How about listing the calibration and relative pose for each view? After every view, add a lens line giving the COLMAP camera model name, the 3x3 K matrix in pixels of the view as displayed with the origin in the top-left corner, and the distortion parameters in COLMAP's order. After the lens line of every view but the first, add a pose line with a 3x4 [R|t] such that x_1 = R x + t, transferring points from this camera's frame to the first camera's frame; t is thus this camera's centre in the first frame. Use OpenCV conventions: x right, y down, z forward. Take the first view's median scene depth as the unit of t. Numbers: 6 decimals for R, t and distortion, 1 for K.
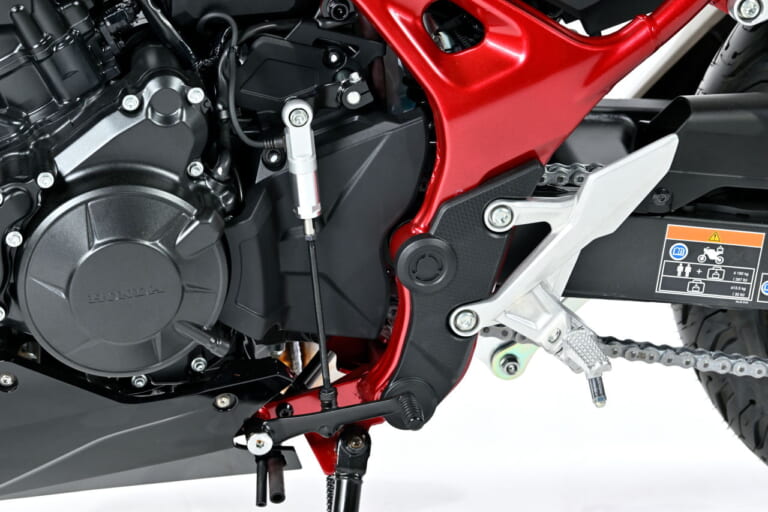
lens RADIAL K [[2933.3, 0, 384.0], [0, 2933.3, 255.7], [0, 0, 1]] dist [-0.312179, 0.000000]
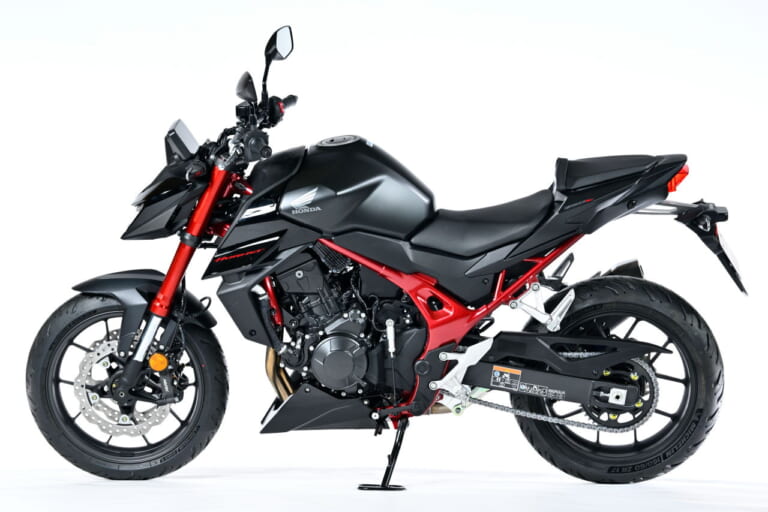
lens RADIAL K [[3304.1, 0, 384.1], [0, 3304.1, 256.0], [0, 0, 1]] dist [-0.016793, 0.000000]
pose [[0.983102, 0.082025, -0.163651, 0.635834], [-0.103968, 0.986000, -0.130365, 0.411241], [0.150667, 0.145177, 0.977867, -3.091298]]
